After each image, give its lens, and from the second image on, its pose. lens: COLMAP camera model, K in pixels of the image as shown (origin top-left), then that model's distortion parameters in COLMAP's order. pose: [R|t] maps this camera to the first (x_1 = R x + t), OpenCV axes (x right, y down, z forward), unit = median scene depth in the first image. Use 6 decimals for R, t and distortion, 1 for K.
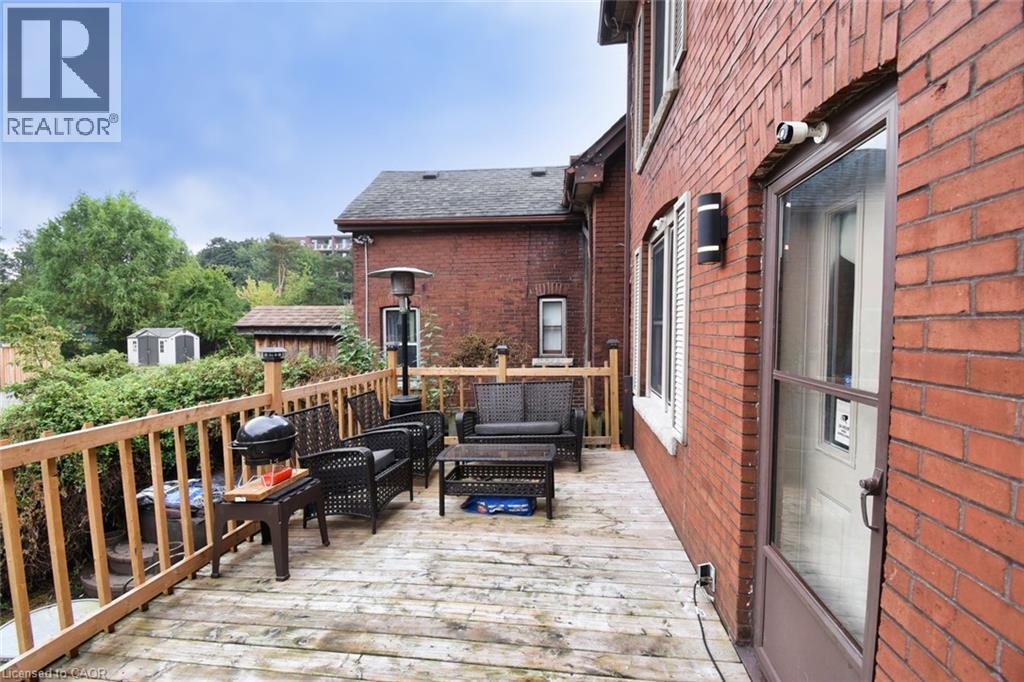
lens RADIAL K [[466.1, 0, 517.5], [0, 466.1, 342.2], [0, 0, 1]] dist [0.022660, -0.028279]
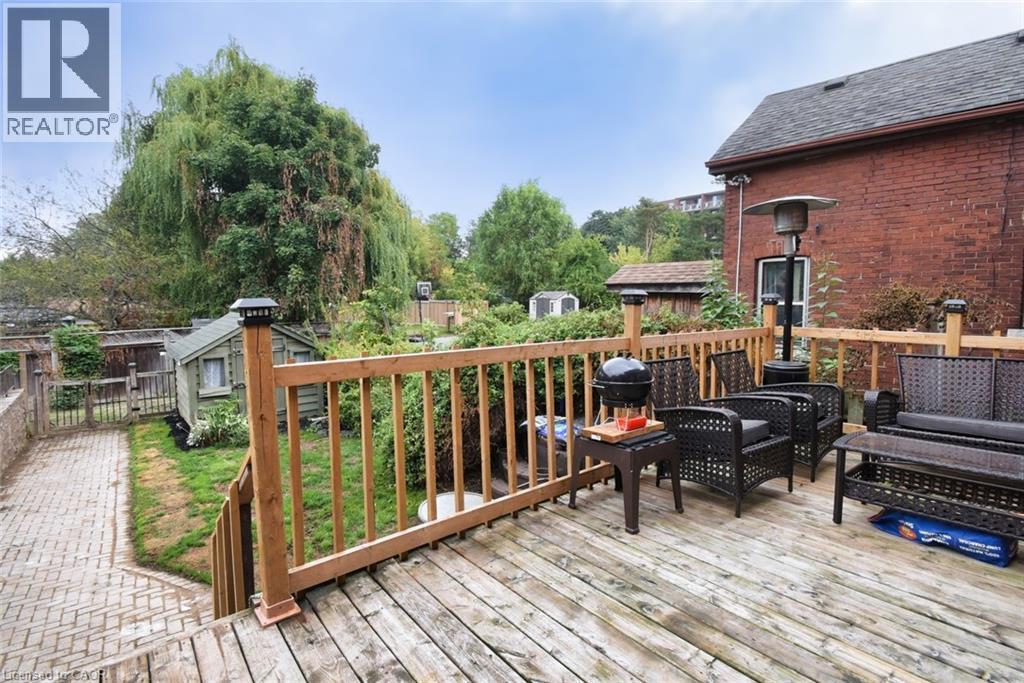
lens RADIAL K [[454.2, 0, 508.8], [0, 454.2, 341.1], [0, 0, 1]] dist [0.020755, -0.025049]
pose [[0.719637, 0.052932, -0.692330, -0.052491], [-0.029799, 0.998526, 0.045368, 0.069942], [0.693711, -0.012018, 0.720154, 0.136366]]
